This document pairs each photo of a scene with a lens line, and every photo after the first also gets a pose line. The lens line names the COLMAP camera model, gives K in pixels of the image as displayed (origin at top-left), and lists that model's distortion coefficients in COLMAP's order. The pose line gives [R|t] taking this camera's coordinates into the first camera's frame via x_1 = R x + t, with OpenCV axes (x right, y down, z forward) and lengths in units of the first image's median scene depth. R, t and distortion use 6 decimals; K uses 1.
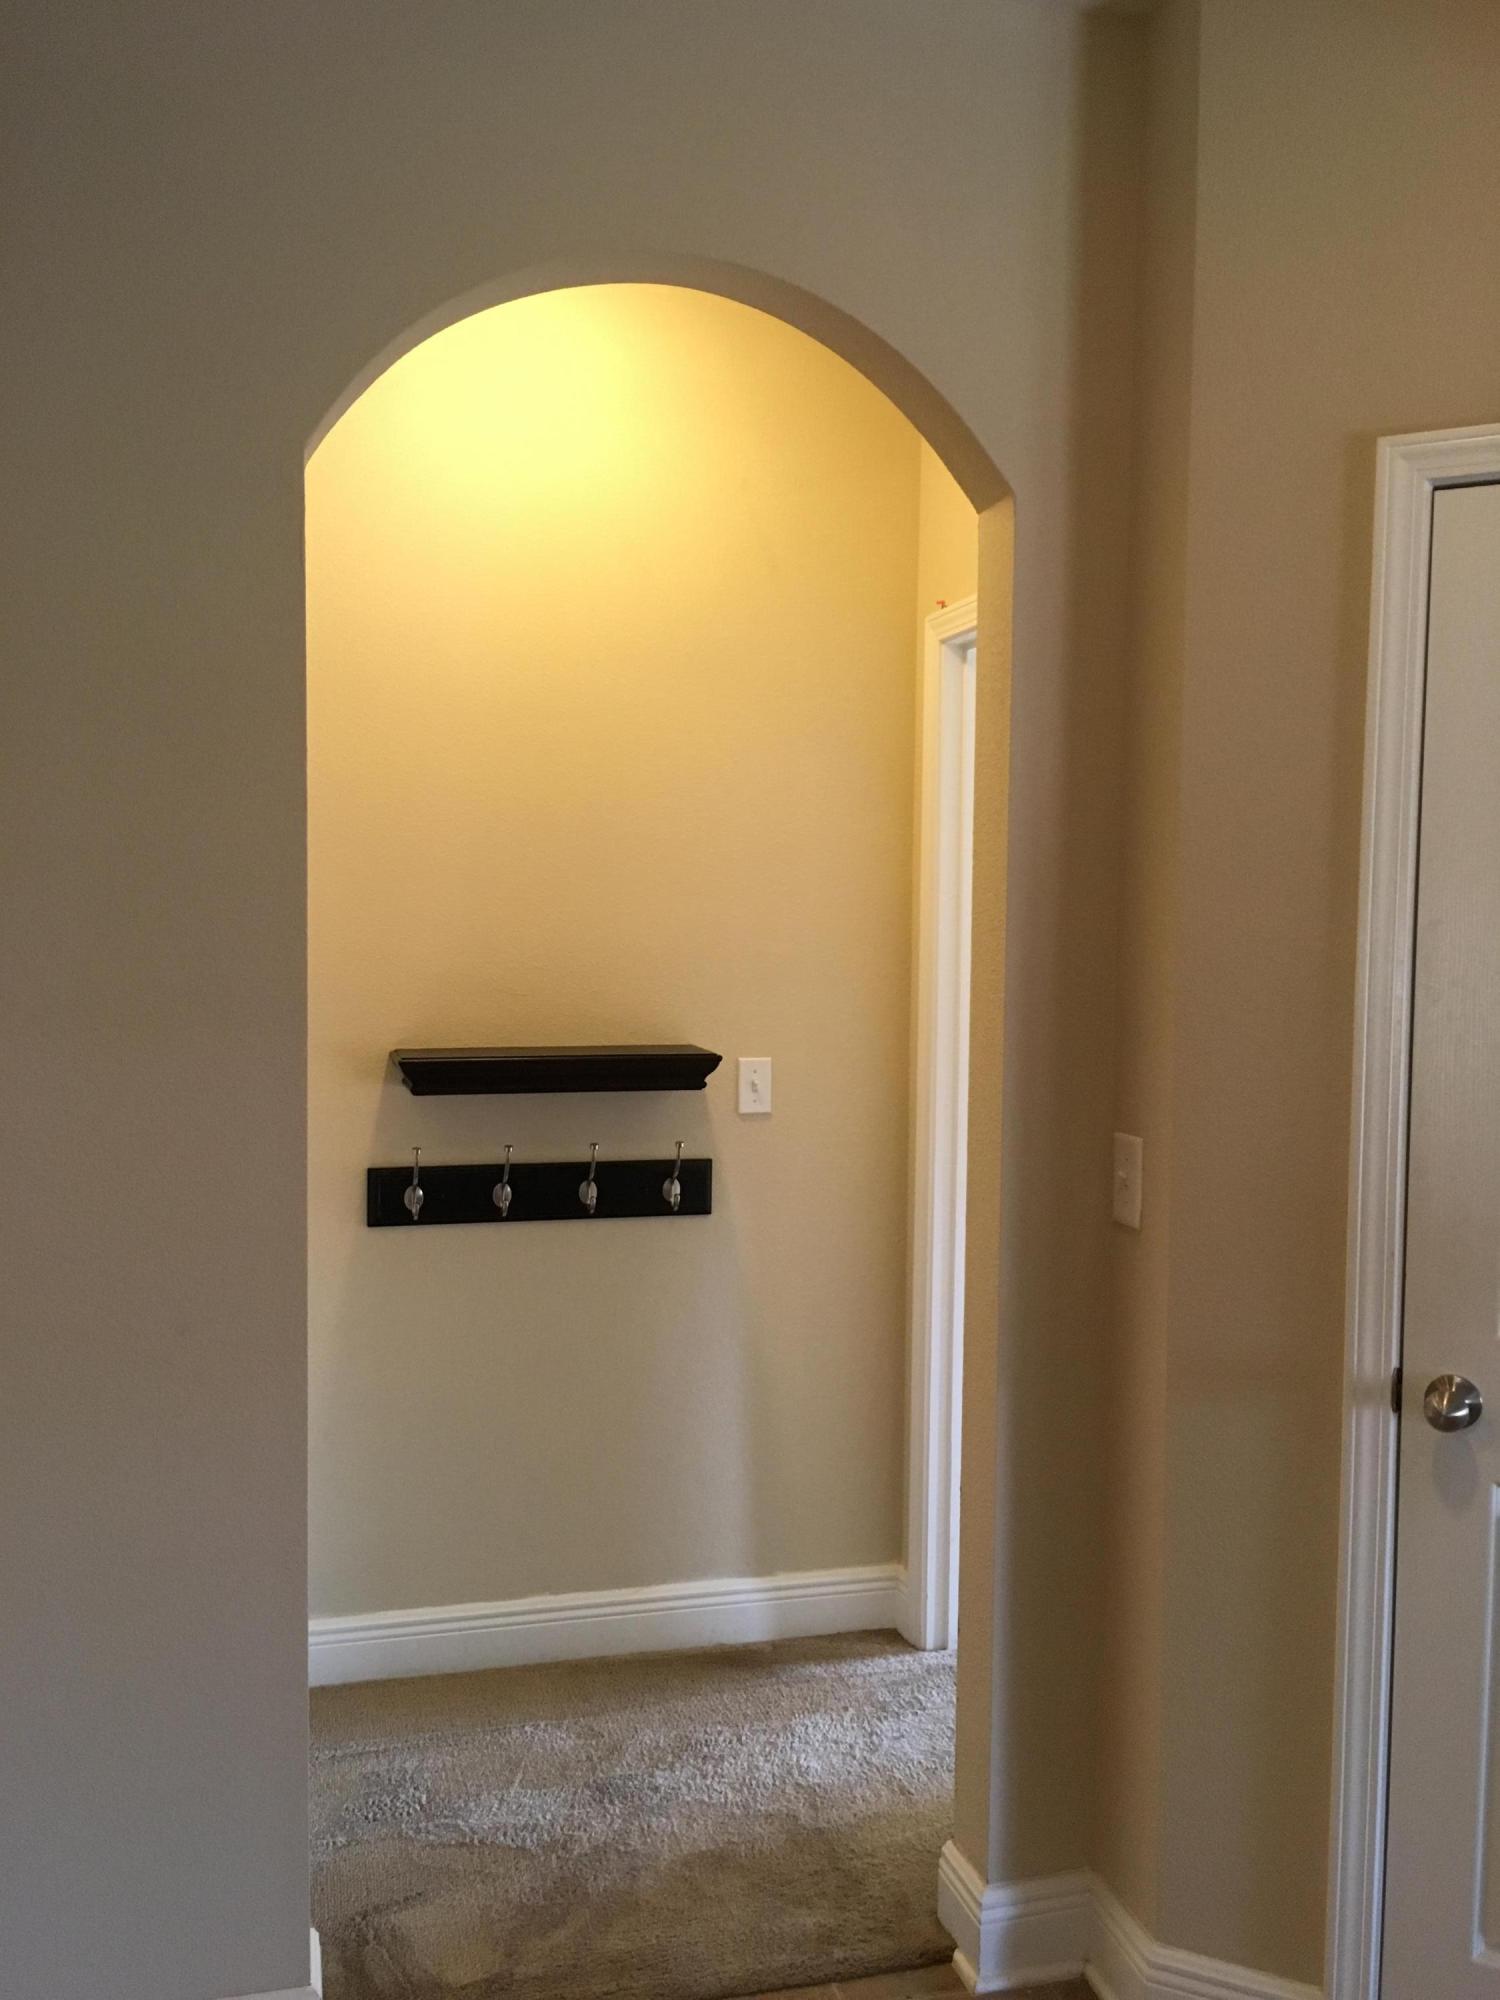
lens RADIAL K [[1703.5, 0, 748.8], [0, 1703.5, 1001.2], [0, 0, 1]] dist [0.070303, -0.094136]
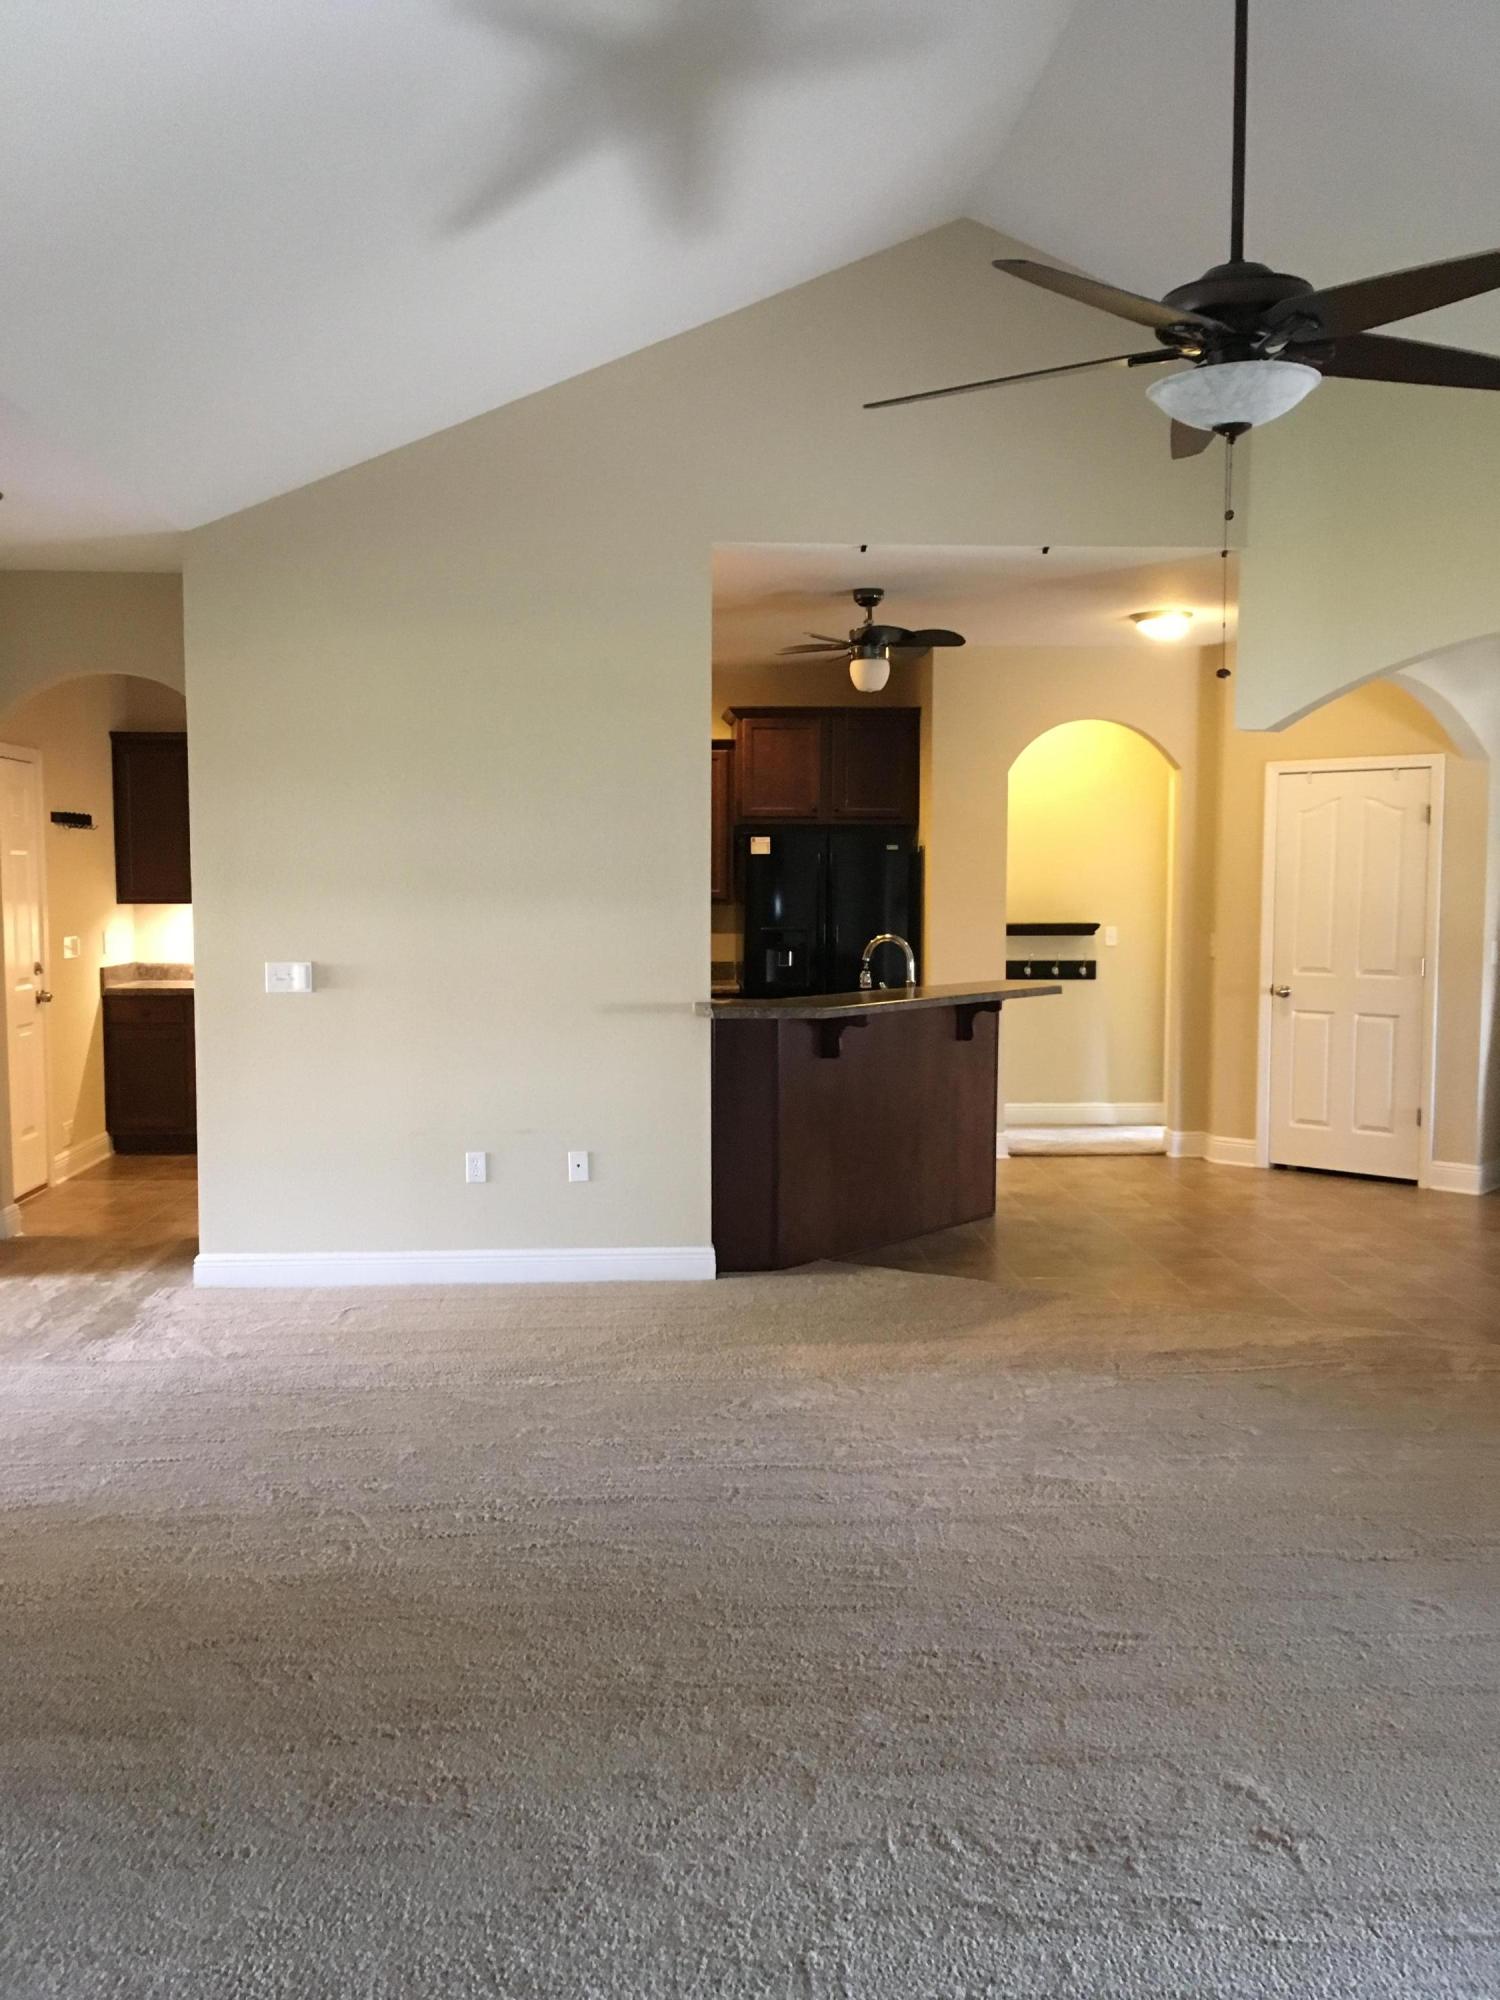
lens RADIAL K [[1703.5, 0, 752.2], [0, 1703.5, 998.1], [0, 0, 1]] dist [0.070303, -0.094136]
pose [[0.981711, 0.001650, -0.190372, -0.044190], [-0.000206, 0.999971, 0.007602, 0.138541], [0.190379, -0.007424, 0.981683, -2.134819]]
